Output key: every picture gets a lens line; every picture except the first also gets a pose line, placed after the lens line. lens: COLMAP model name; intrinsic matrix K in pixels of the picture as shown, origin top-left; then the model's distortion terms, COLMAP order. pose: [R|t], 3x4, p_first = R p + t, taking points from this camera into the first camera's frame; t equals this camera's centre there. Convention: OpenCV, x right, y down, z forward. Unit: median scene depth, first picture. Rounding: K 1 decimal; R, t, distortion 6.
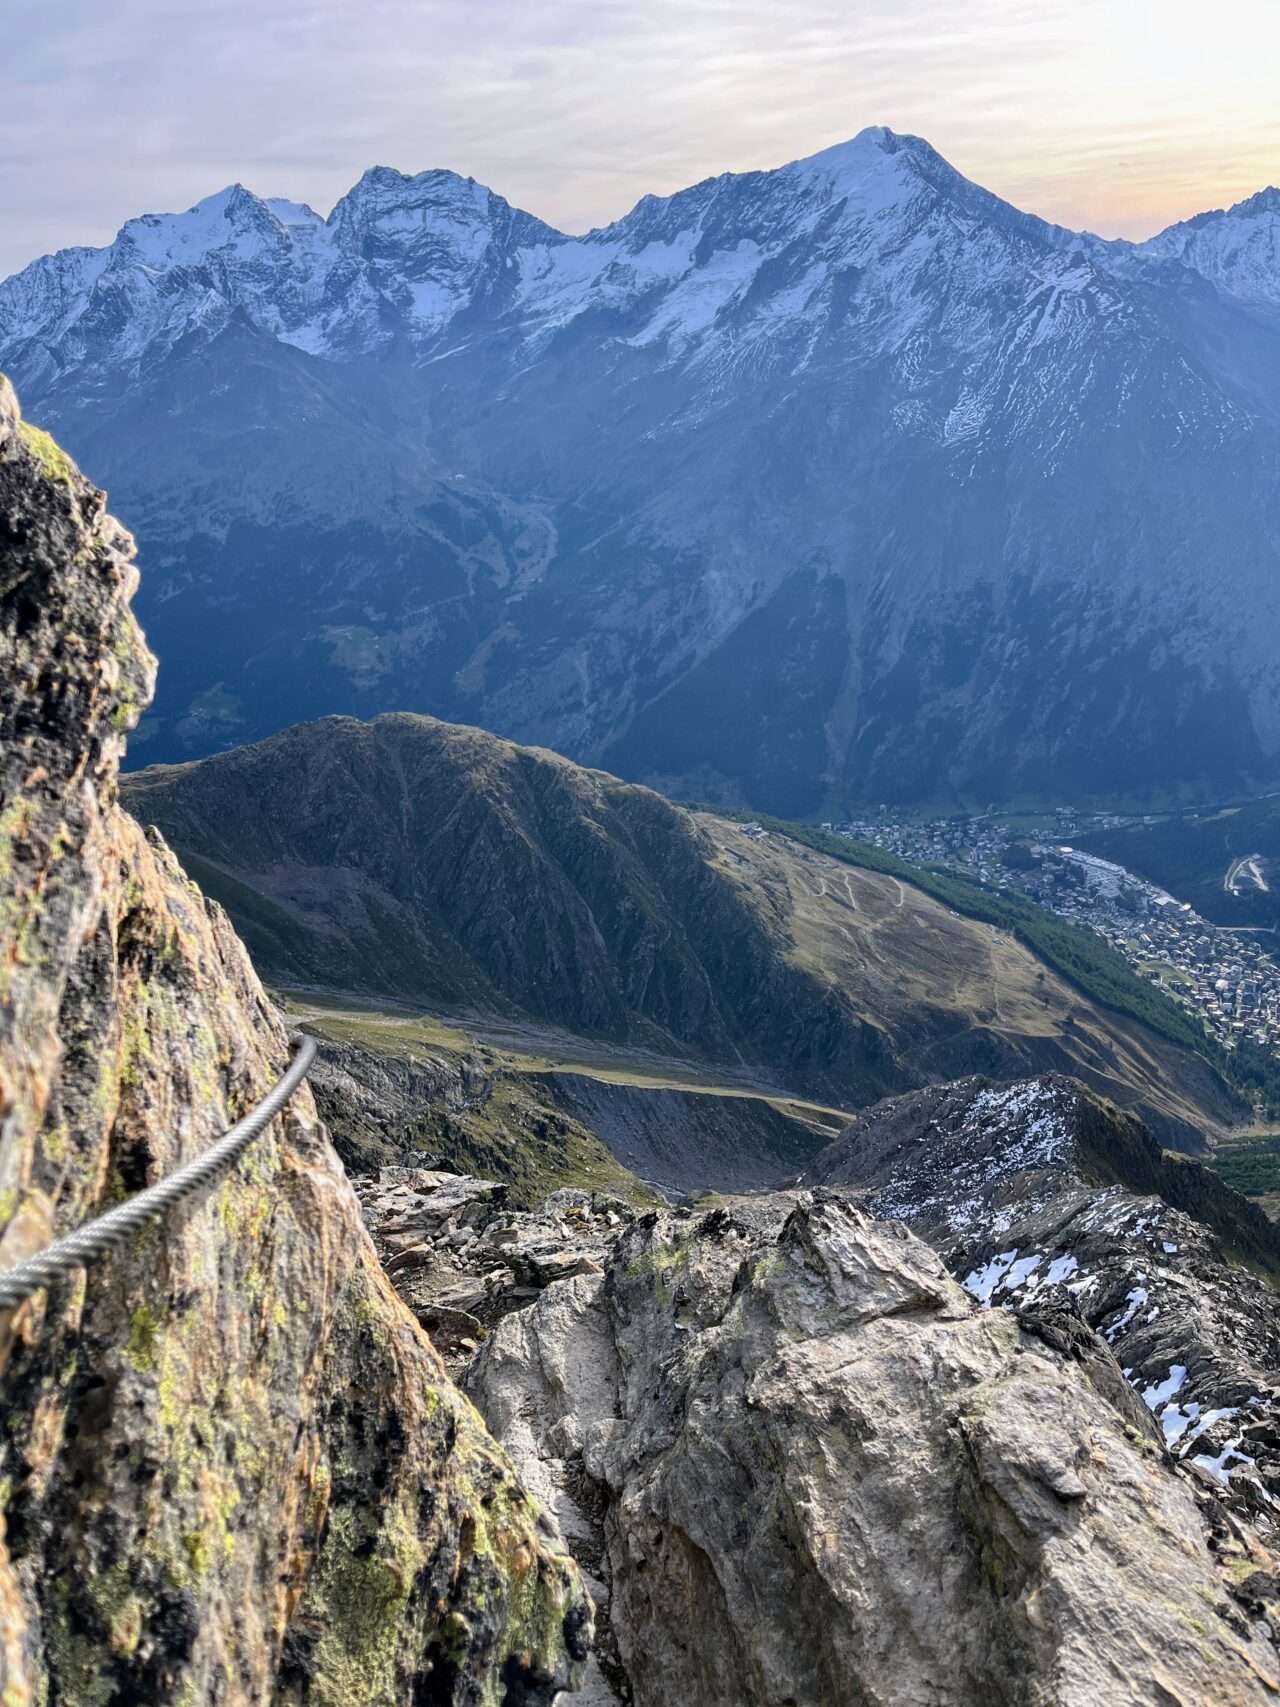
lens RADIAL K [[1282.5, 0, 638.4], [0, 1282.5, 871.6], [0, 0, 1]] dist [0.060051, -0.084856]
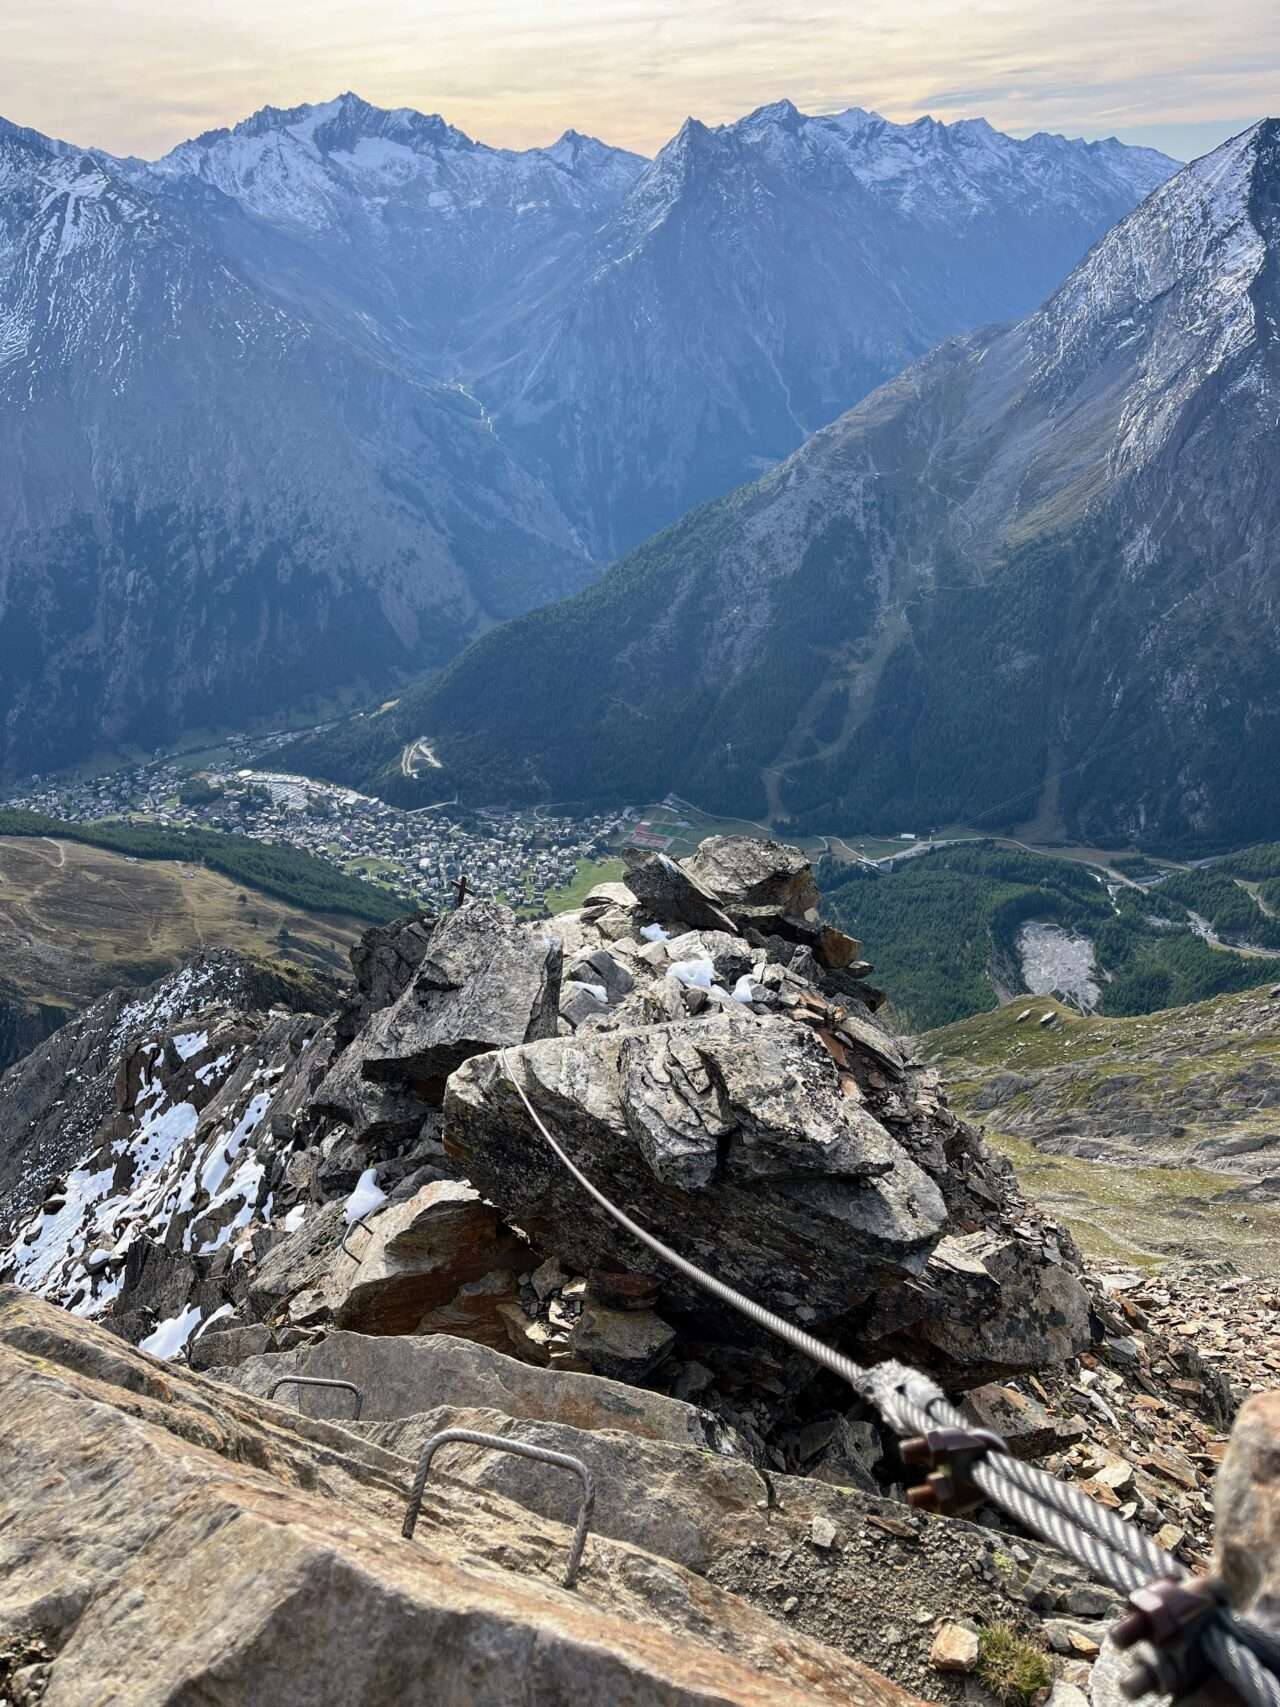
lens RADIAL K [[1284.0, 0, 641.4], [0, 1284.0, 870.7], [0, 0, 1]] dist [0.066210, -0.092056]
pose [[0.796283, -0.263647, 0.544447, 0.019058], [0.244447, 0.963510, 0.109061, 0.013723], [-0.553334, 0.046245, 0.831675, 0.035909]]
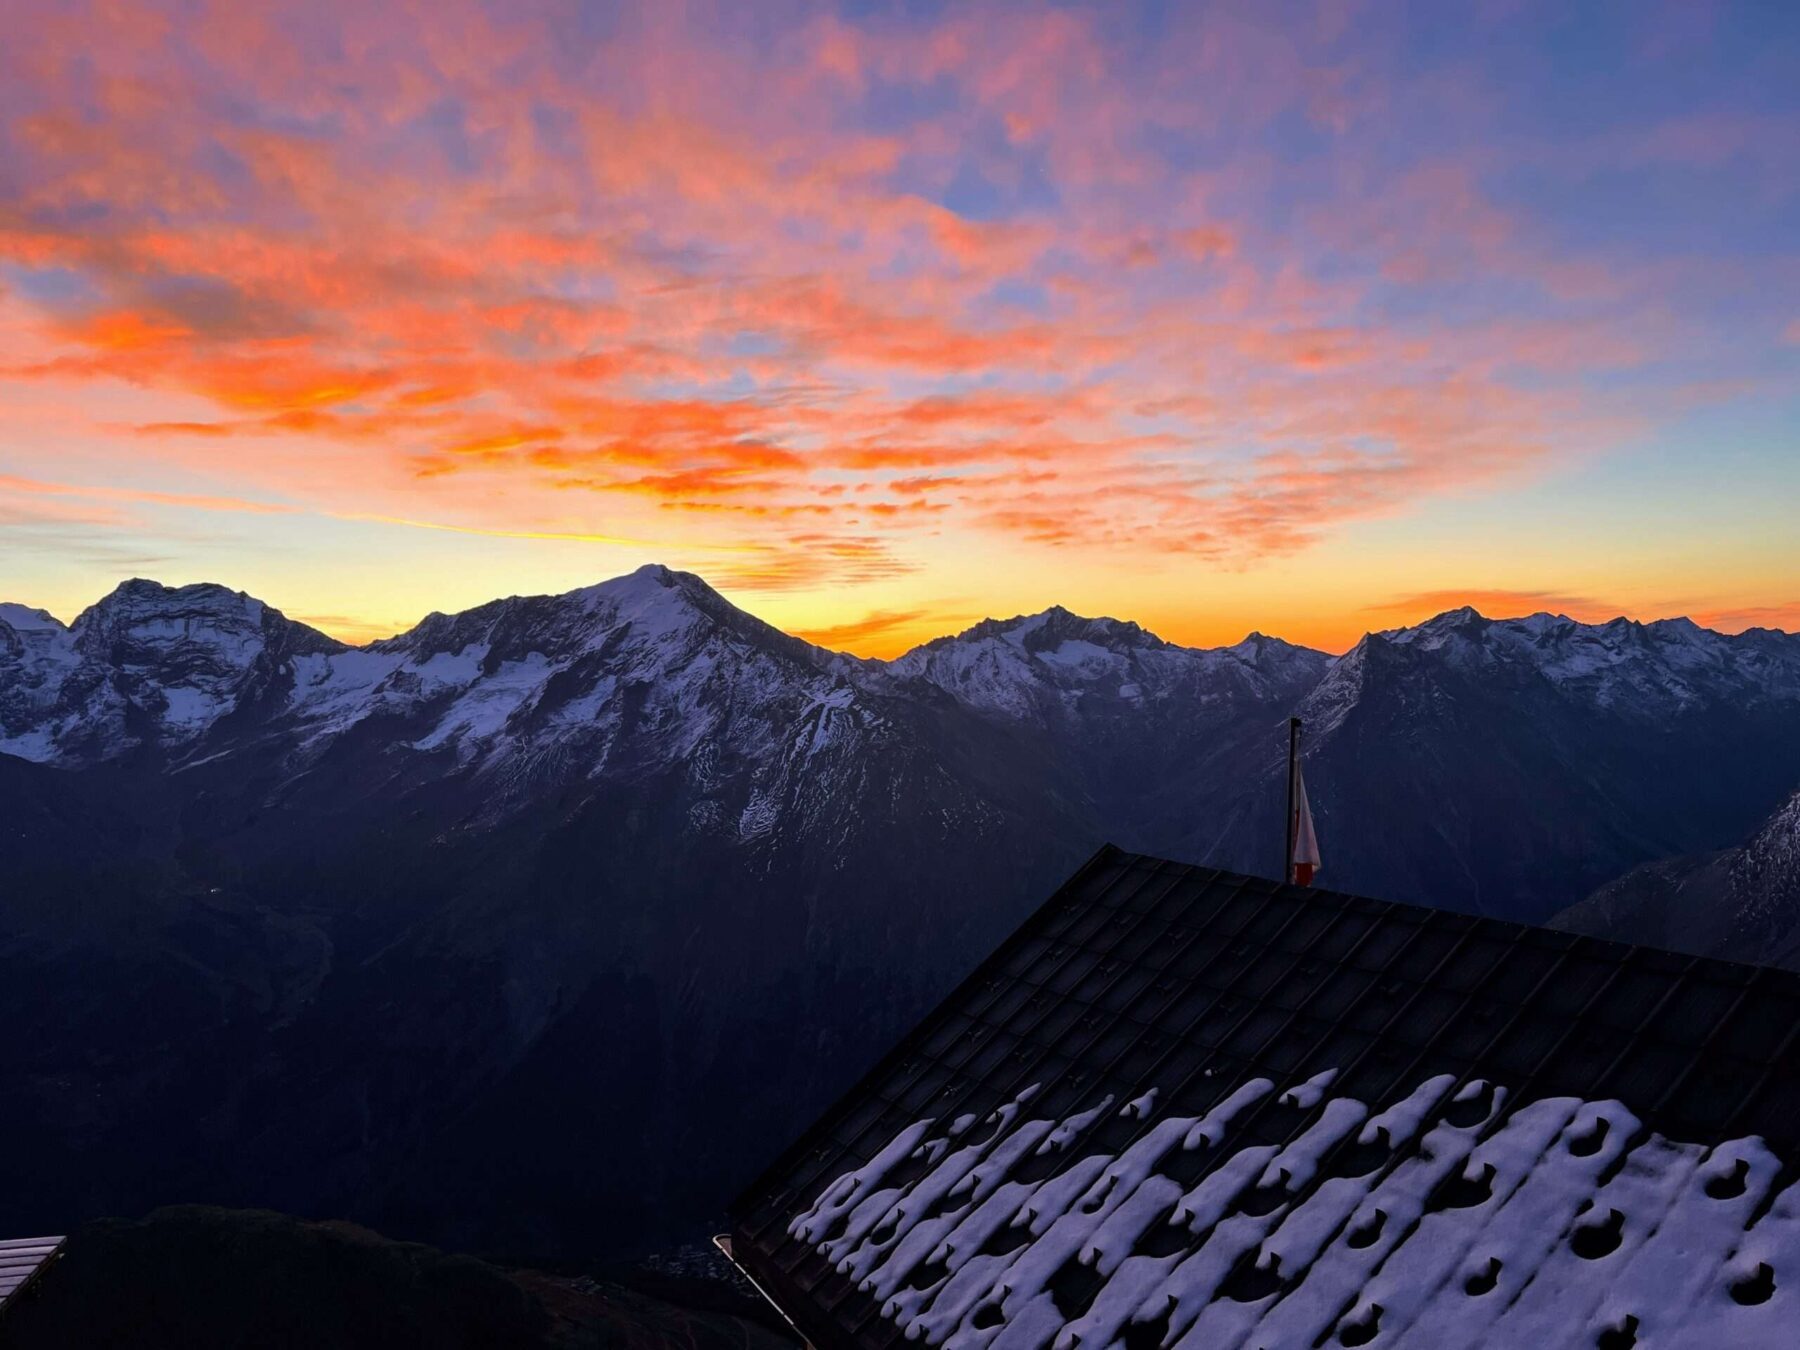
lens RADIAL K [[1351.3, 0, 895.6], [0, 1351.3, 681.0], [0, 0, 1]] dist [0.073033, -0.094096]
pose [[0.942509, 0.007637, 0.334093, -0.014461], [0.129645, 0.913085, -0.386612, -0.009283], [-0.308008, 0.407699, 0.859601, -0.041445]]
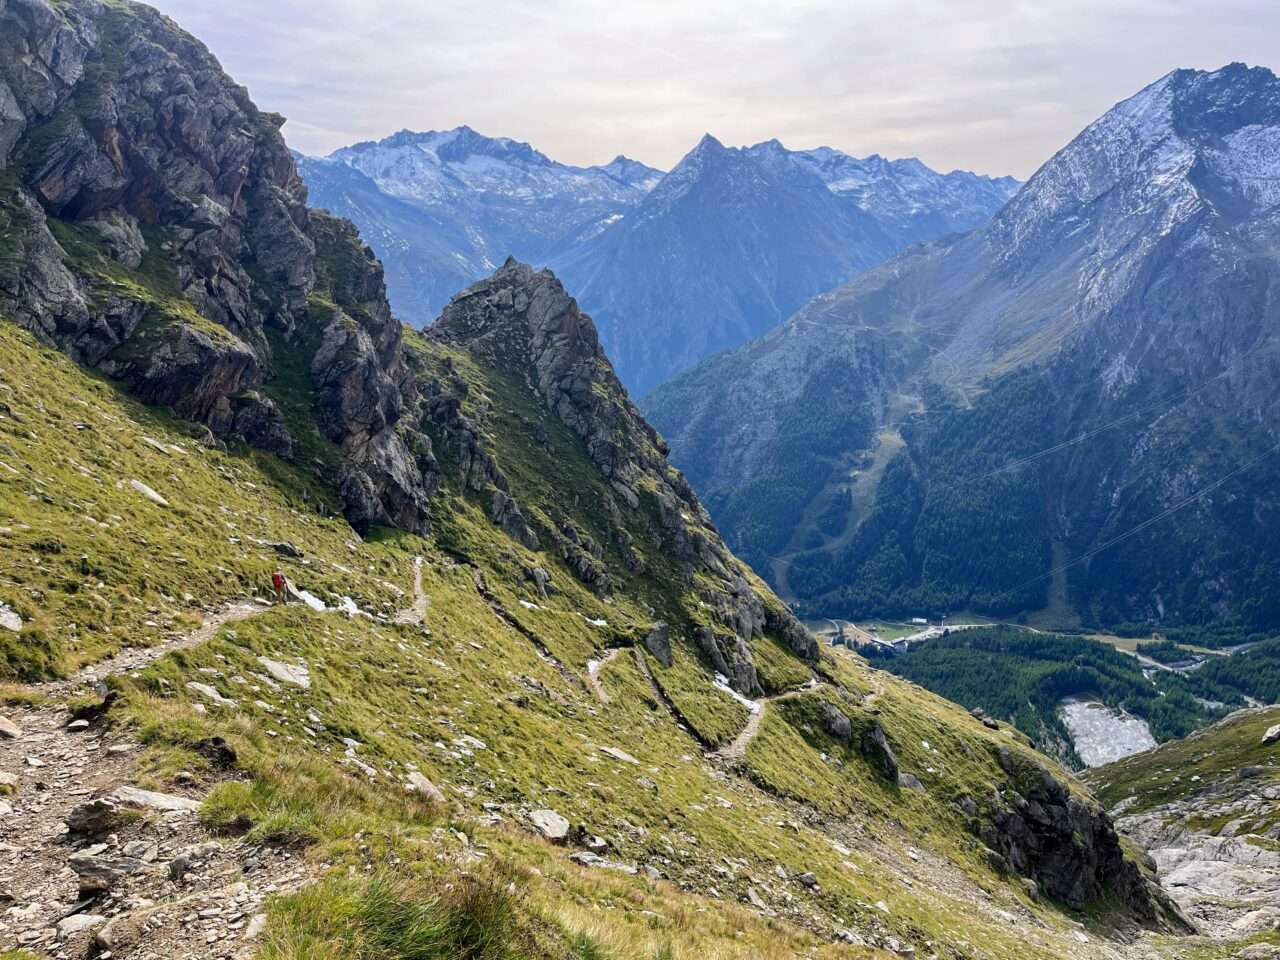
lens RADIAL K [[961.7, 0, 648.8], [0, 961.7, 479.8], [0, 0, 1]] dist [0.060051, -0.084856]
pose [[0.807338, -0.098140, 0.581871, 0.085506], [0.208300, 0.969991, -0.125411, 0.056863], [-0.552102, 0.222453, 0.803554, 0.148640]]
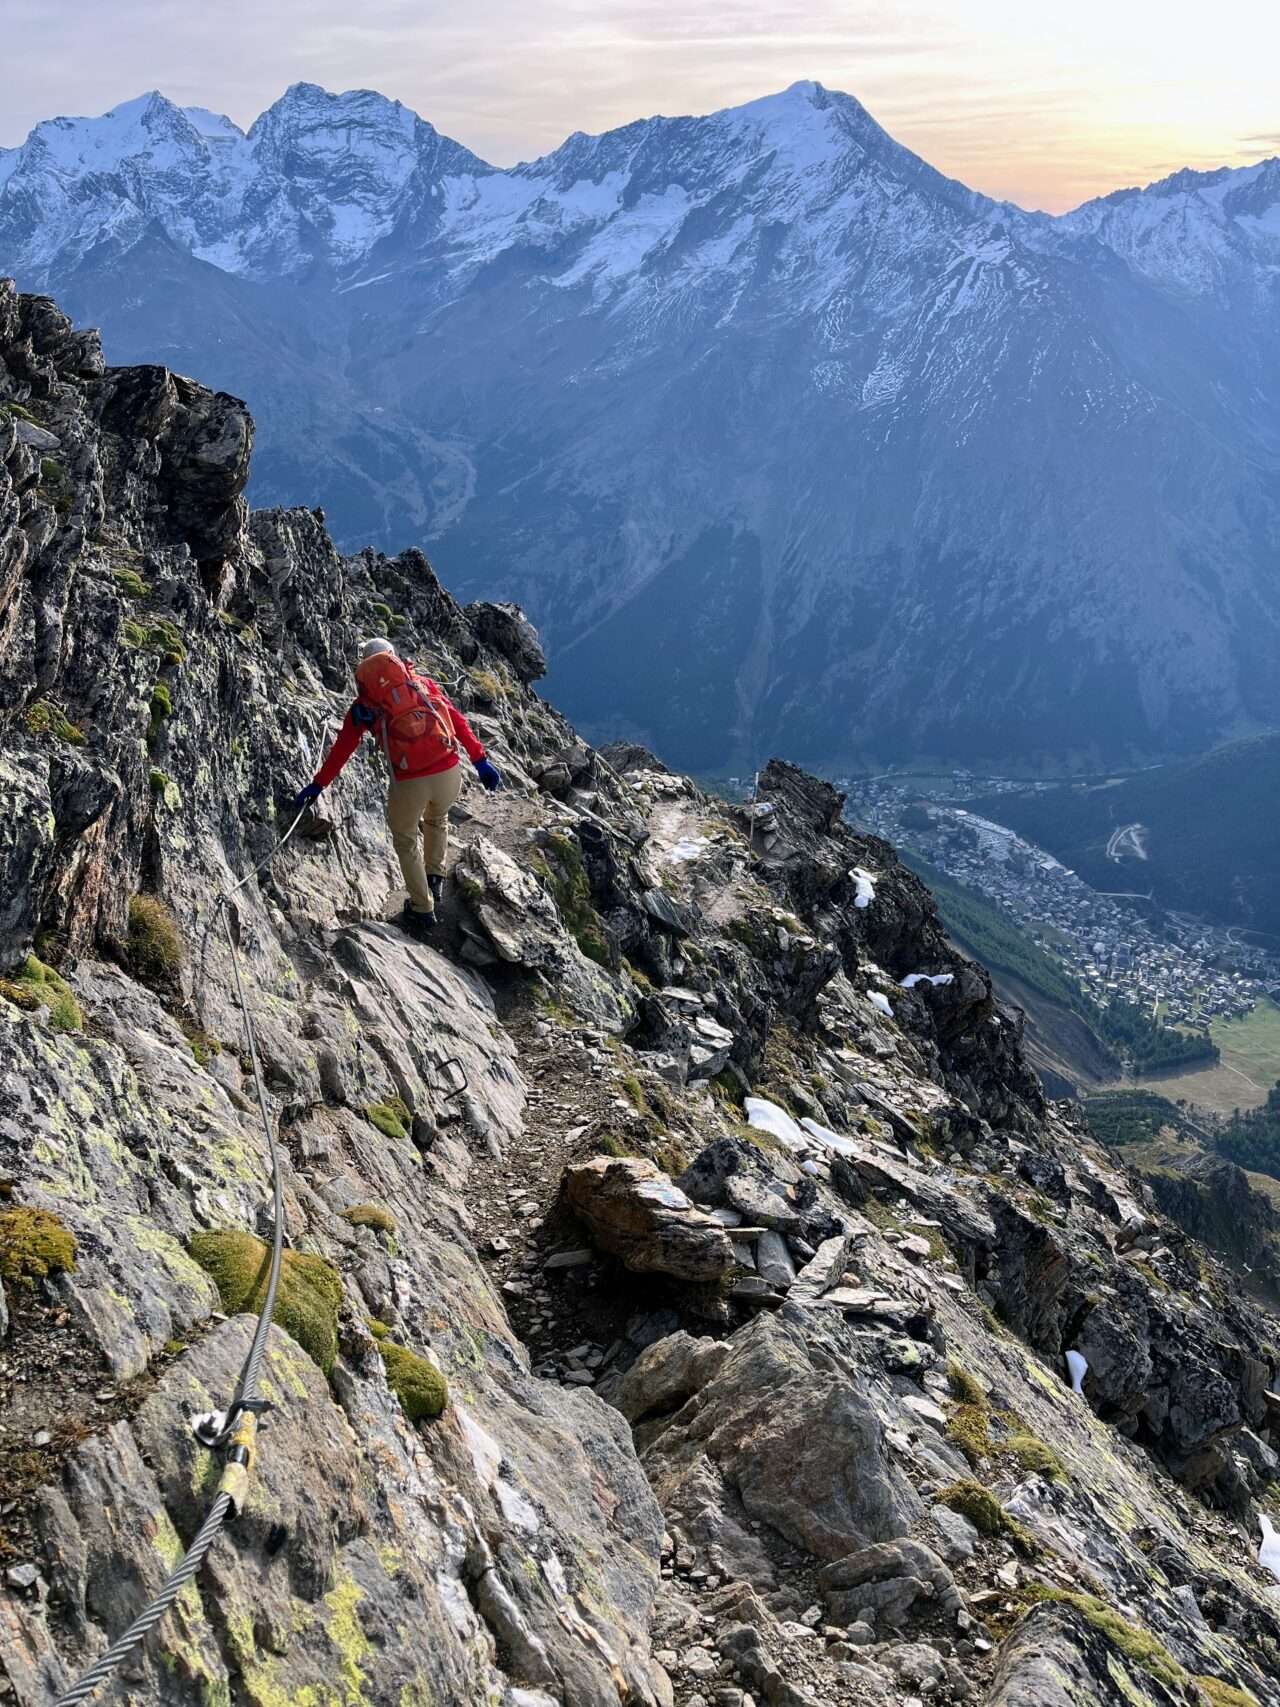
lens RADIAL K [[1284.0, 0, 629.1], [0, 1284.0, 845.2], [0, 0, 1]] dist [0.066210, -0.092056]
pose [[0.996918, 0.035869, 0.069768, -0.005495], [-0.037618, 0.999006, 0.023910, -0.003893], [-0.068842, -0.026460, 0.997277, -0.015656]]
